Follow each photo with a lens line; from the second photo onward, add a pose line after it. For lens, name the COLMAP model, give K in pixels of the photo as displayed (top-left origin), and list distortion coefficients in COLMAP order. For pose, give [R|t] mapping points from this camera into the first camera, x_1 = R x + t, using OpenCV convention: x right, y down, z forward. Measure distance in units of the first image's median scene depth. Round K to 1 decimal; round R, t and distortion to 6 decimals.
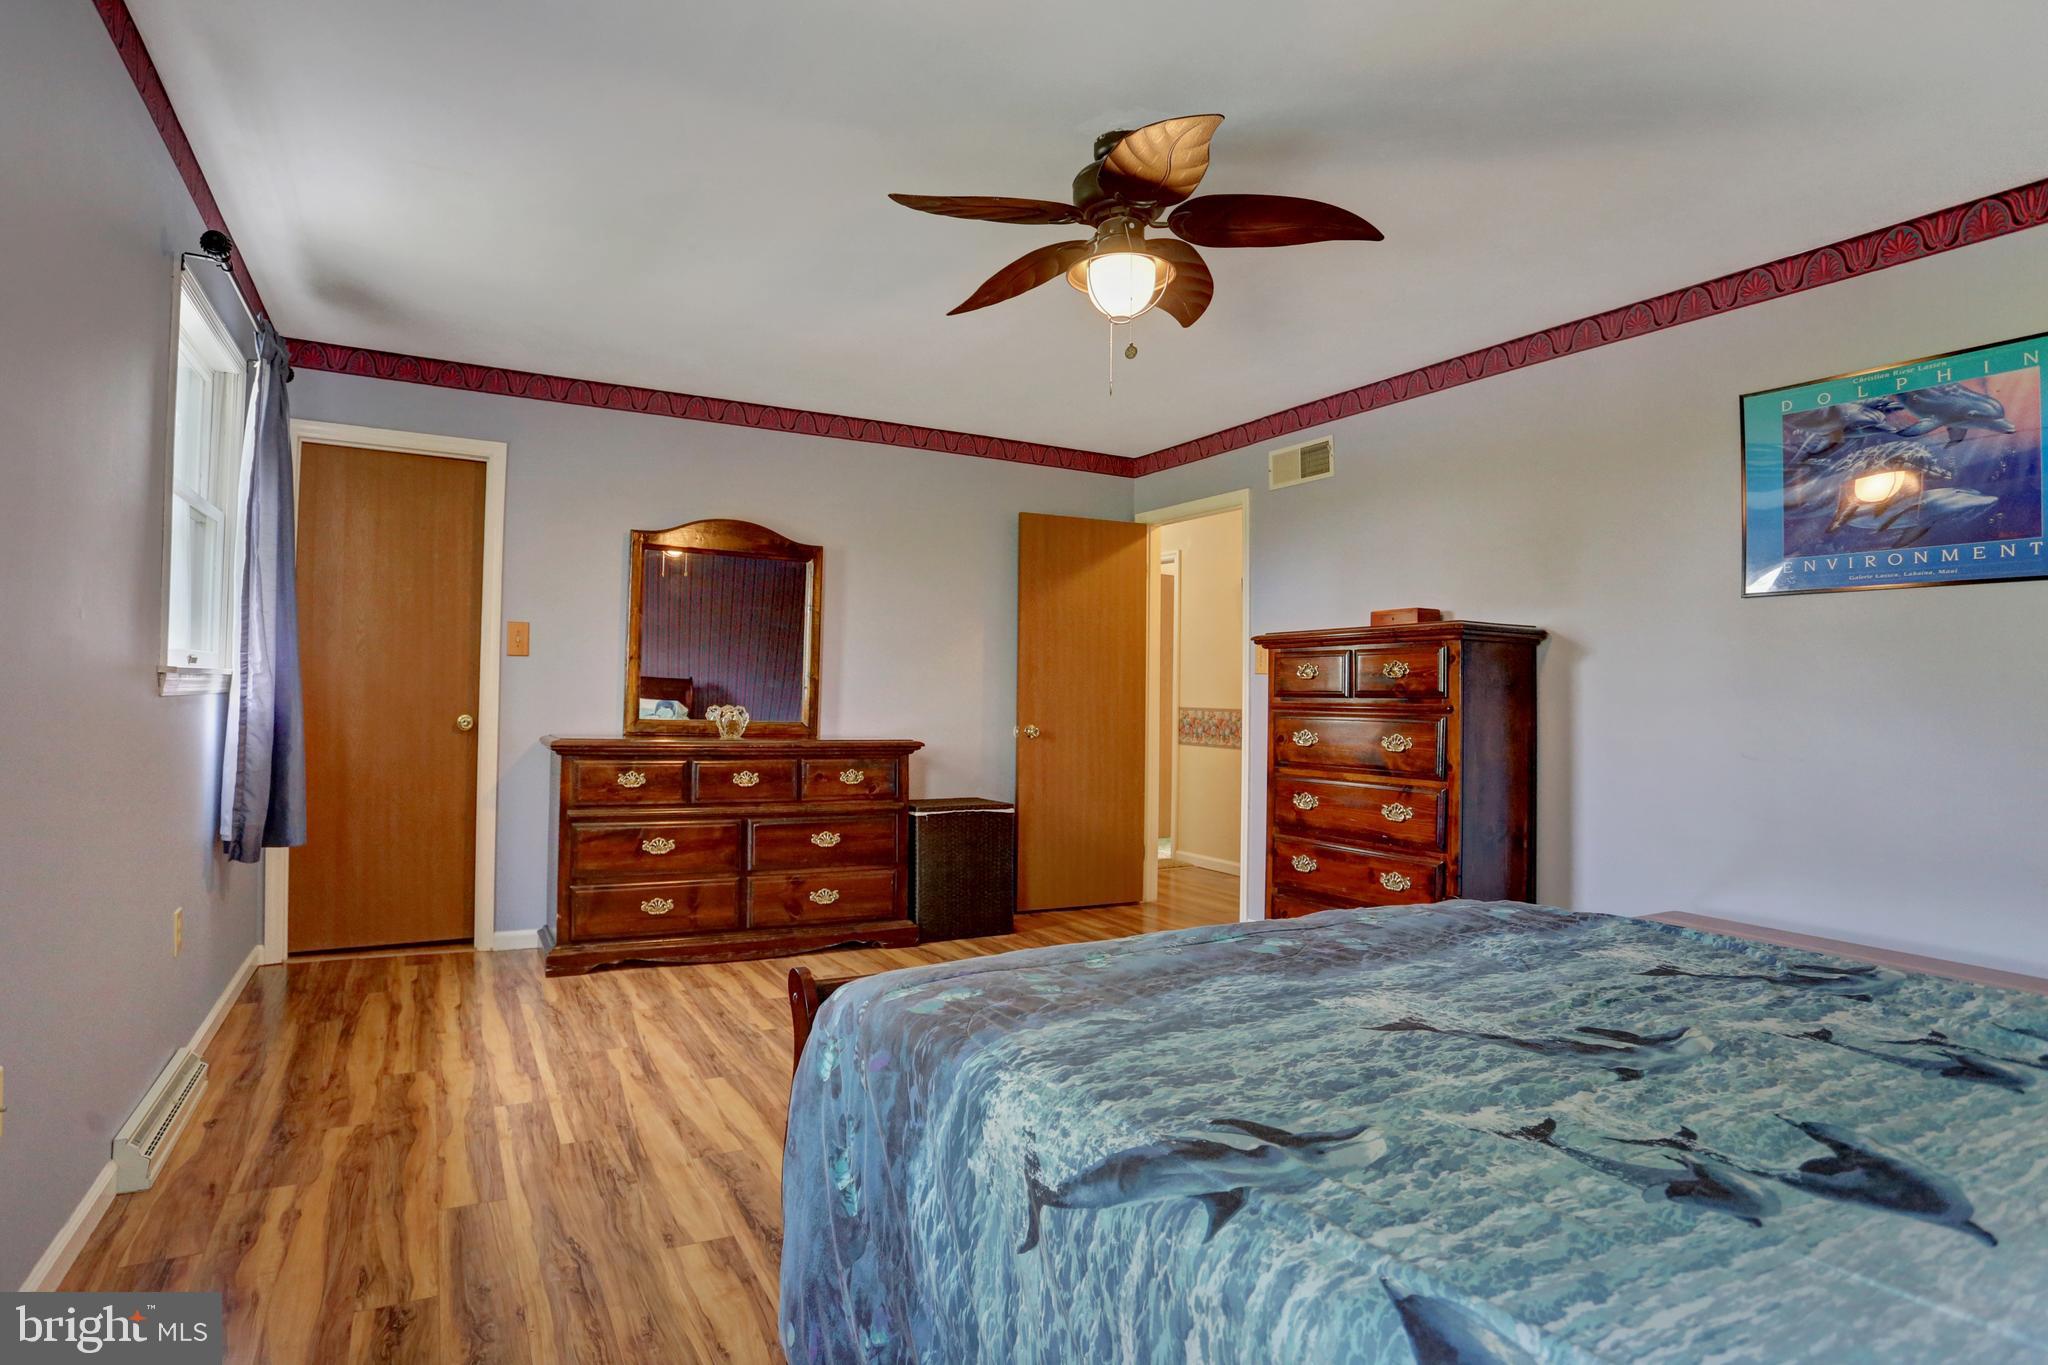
lens RADIAL K [[1026.7, 0, 999.6], [0, 1026.7, 679.0], [0, 0, 1]] dist [-0.040335, 0.000293]
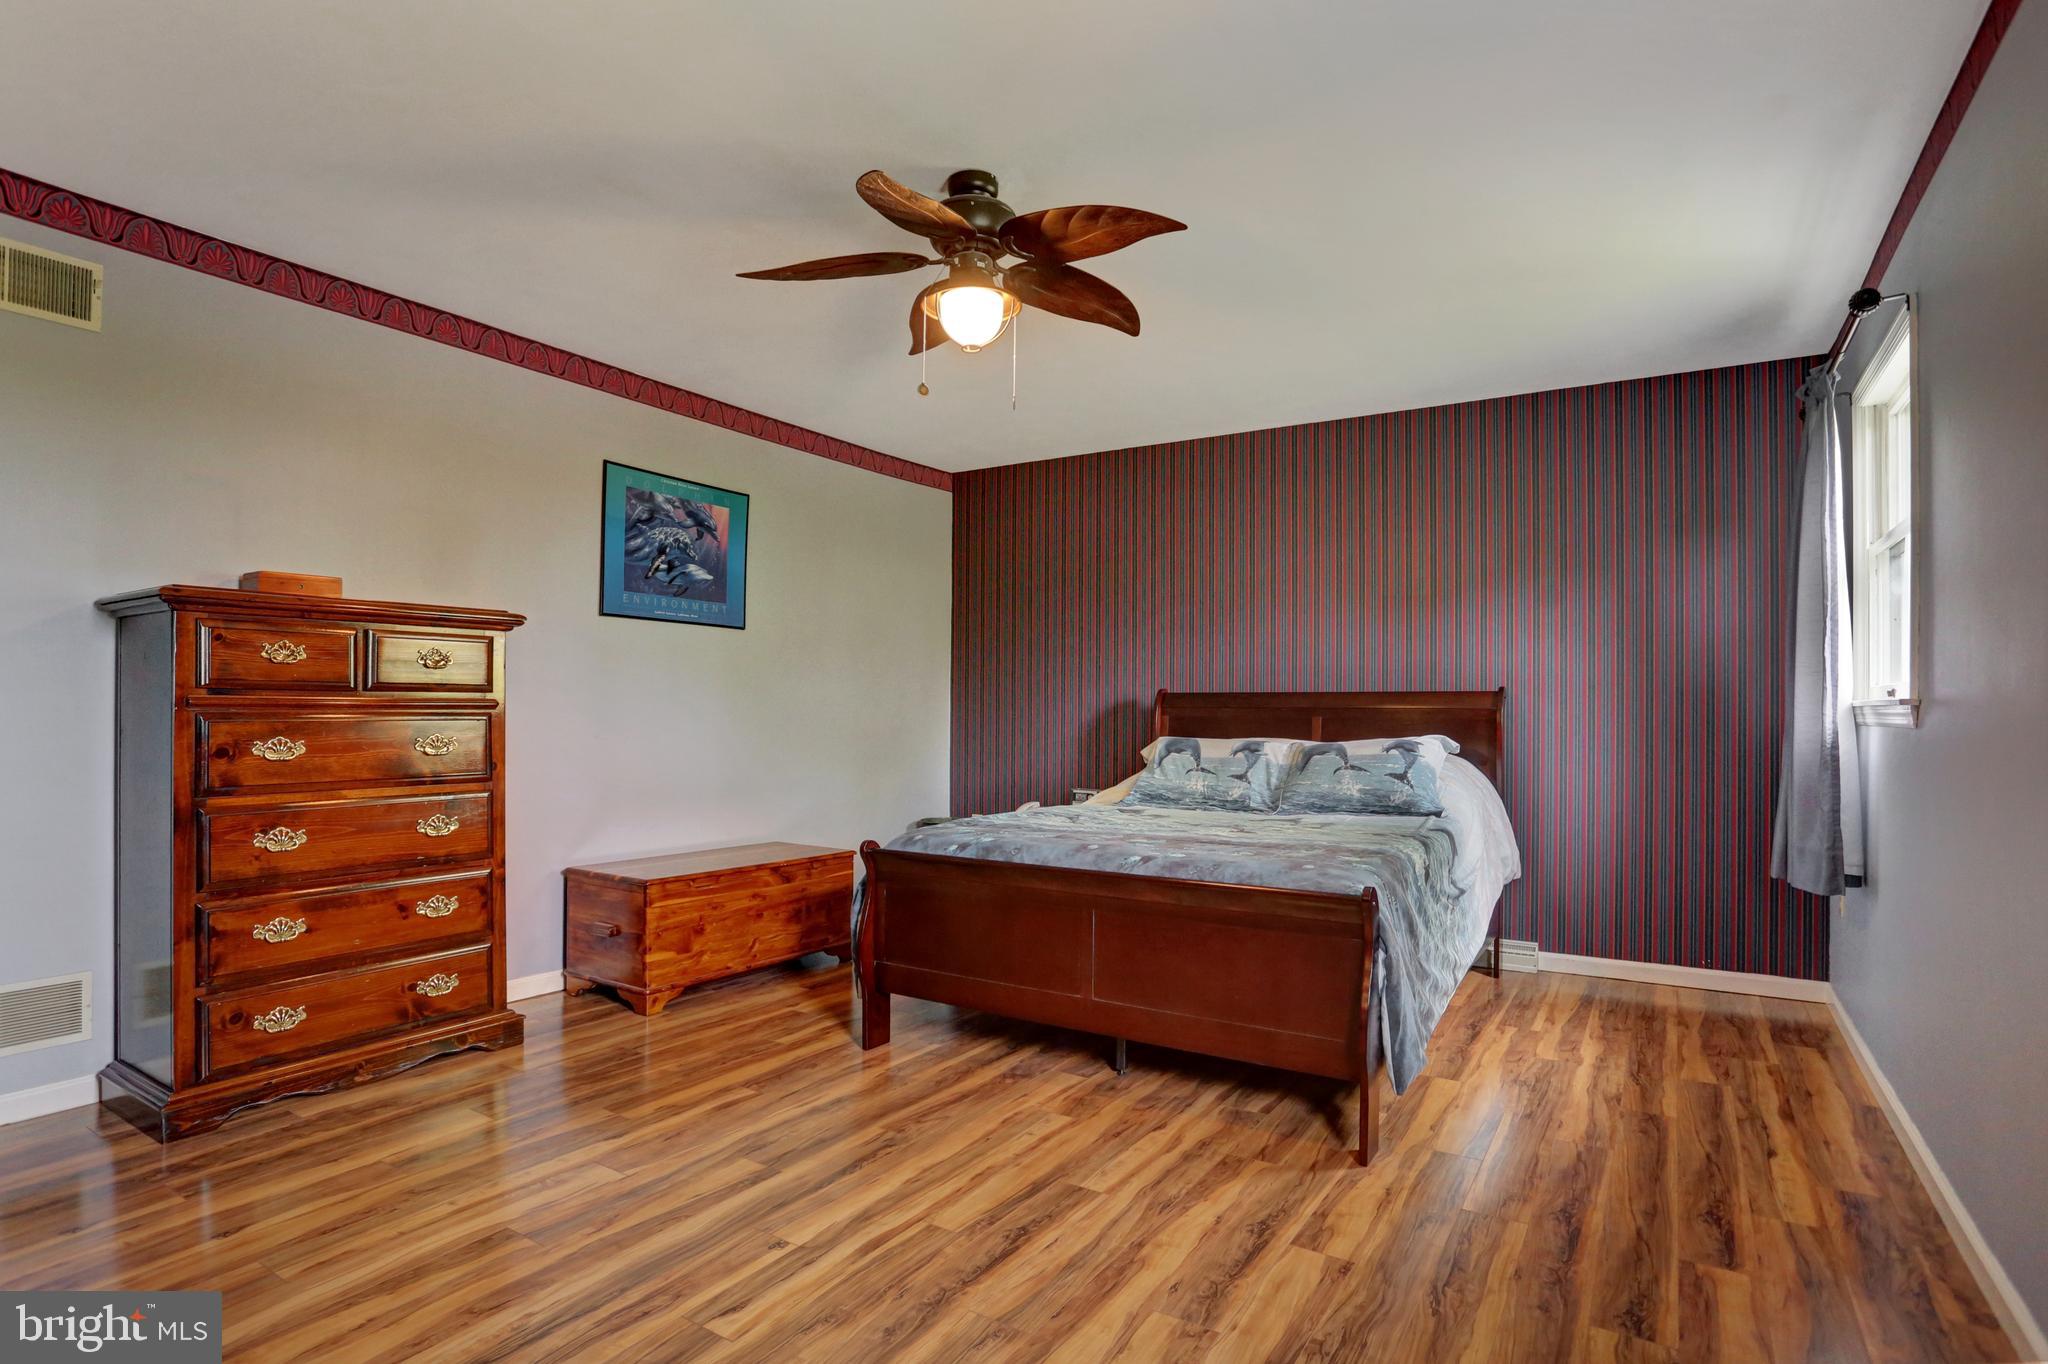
lens RADIAL K [[1026.7, 0, 999.6], [0, 1026.7, 678.5], [0, 0, 1]] dist [-0.040335, 0.000293]
pose [[-0.460882, 0.008994, 0.887416, -0.740097], [-0.027860, 0.999309, -0.024597, 0.021524], [-0.887024, -0.036059, -0.460313, 1.259429]]
